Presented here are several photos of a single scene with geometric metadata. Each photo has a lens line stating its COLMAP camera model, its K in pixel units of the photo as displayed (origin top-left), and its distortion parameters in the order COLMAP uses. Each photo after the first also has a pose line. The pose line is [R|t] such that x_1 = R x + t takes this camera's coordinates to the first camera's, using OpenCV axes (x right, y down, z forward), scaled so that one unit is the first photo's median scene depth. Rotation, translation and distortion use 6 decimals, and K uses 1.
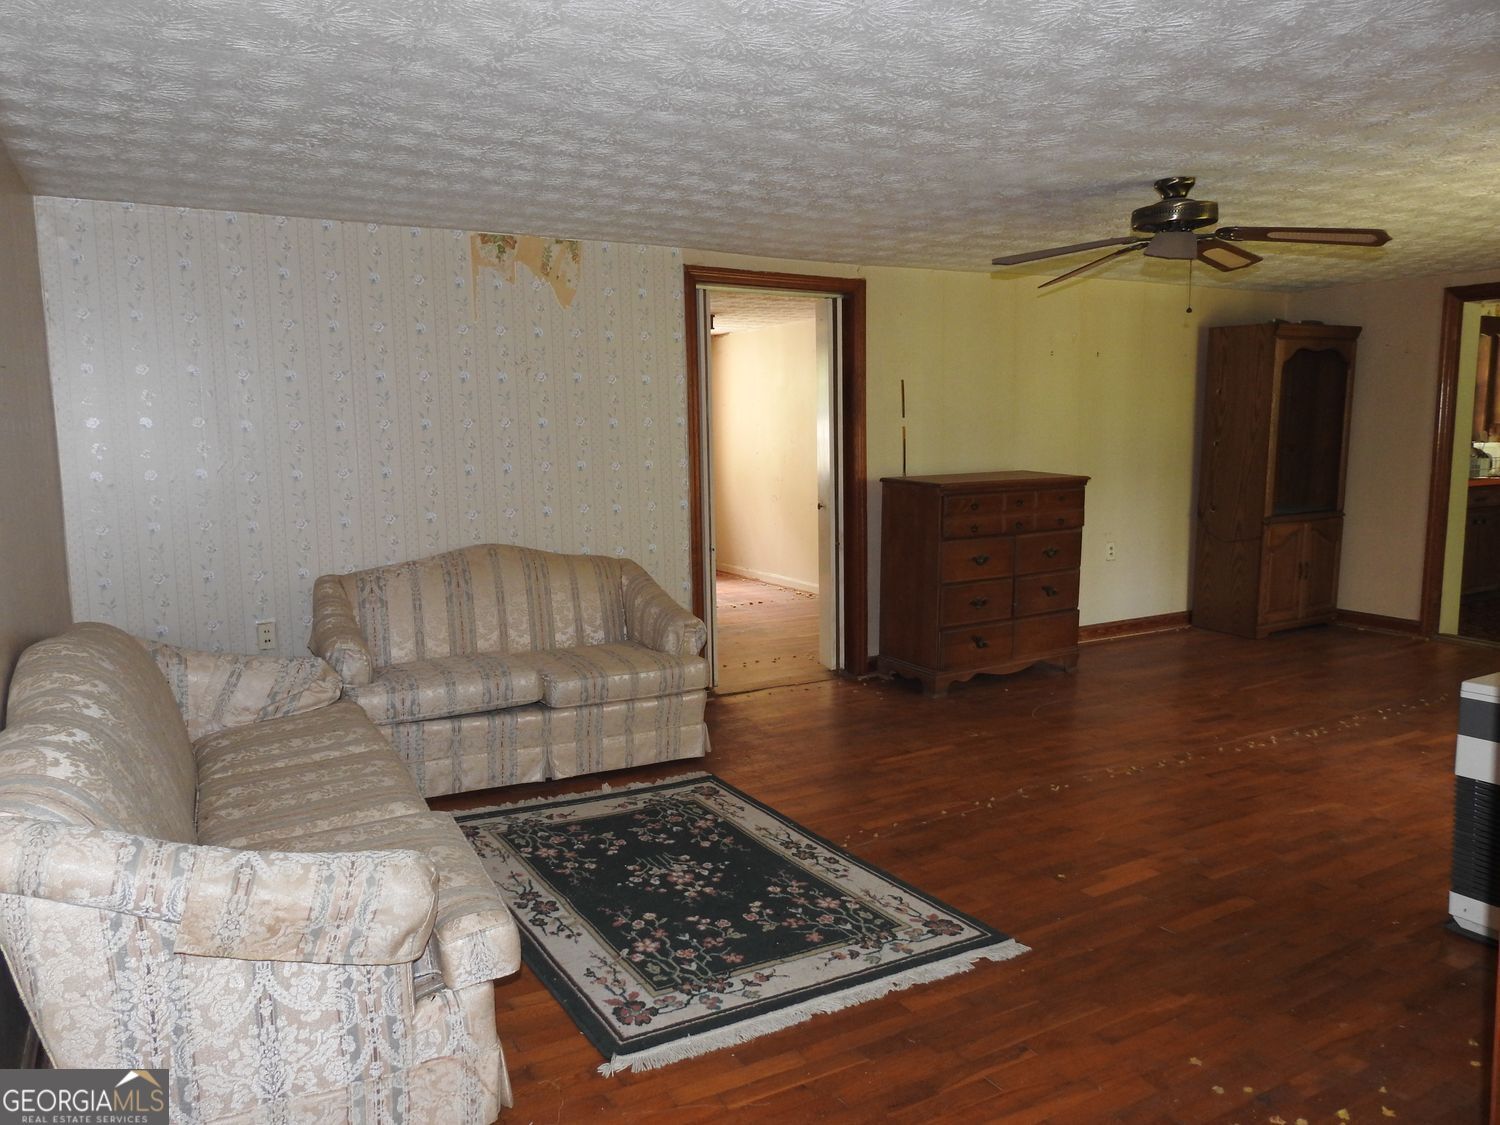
lens RADIAL K [[1075.7, 0, 743.6], [0, 1075.7, 570.2], [0, 0, 1]] dist [0.002814, -0.000200]
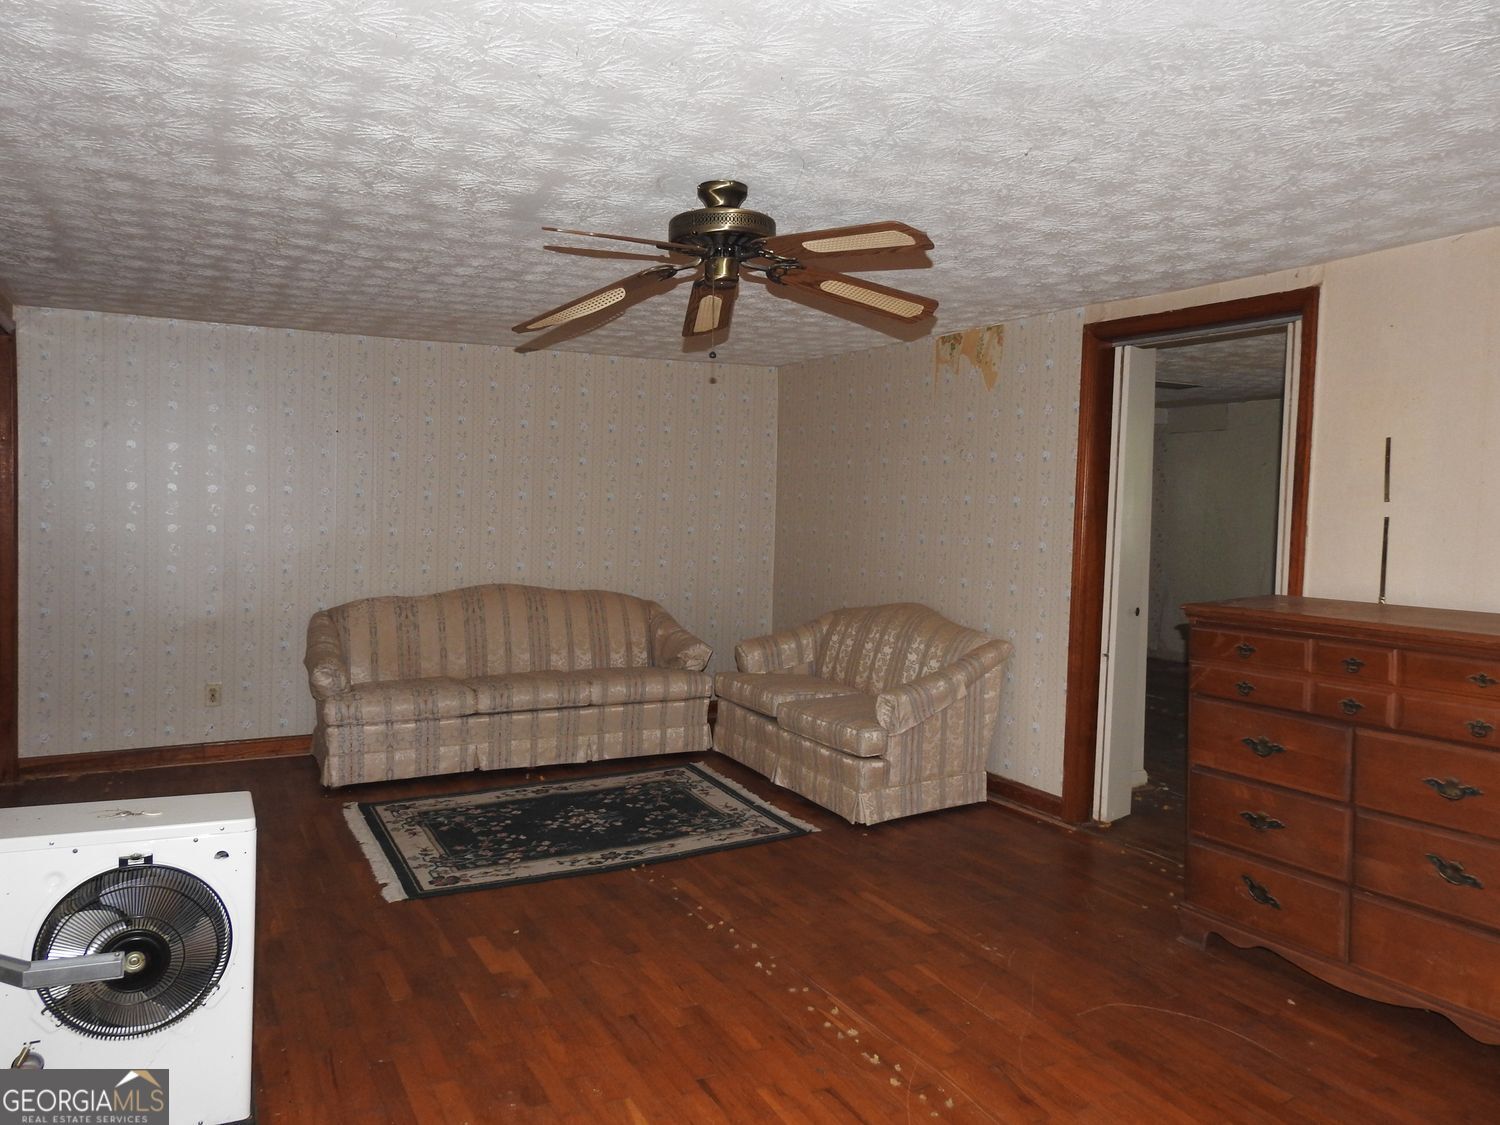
lens RADIAL K [[1075.7, 0, 741.4], [0, 1075.7, 563.2], [0, 0, 1]] dist [0.002814, -0.000200]
pose [[-0.020343, 0.070299, -0.997319, 0.956162], [-0.149795, 0.986051, 0.072560, -0.128700], [0.988508, 0.150870, -0.009529, 0.861945]]
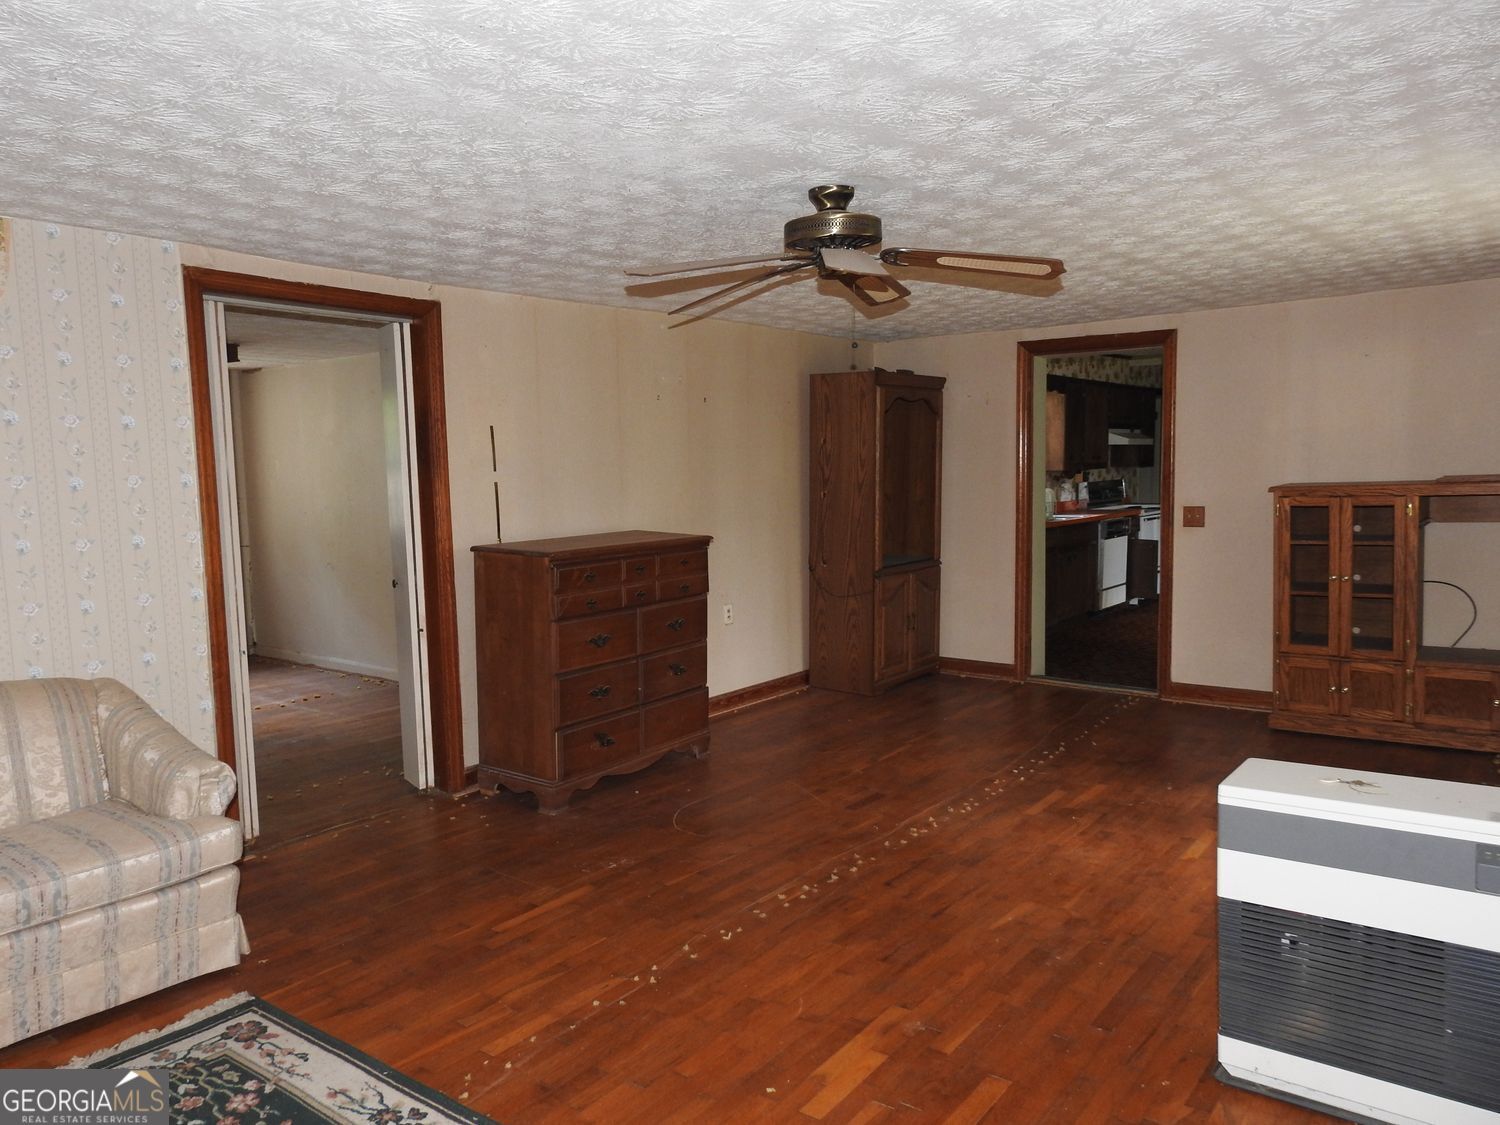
lens RADIAL K [[1075.7, 0, 753.2], [0, 1075.7, 561.7], [0, 0, 1]] dist [0.002814, -0.000200]
pose [[0.918636, -0.041259, 0.392945, 0.005462], [0.061299, 0.997373, -0.038582, -0.037785], [-0.390321, 0.059530, 0.918752, 0.222487]]
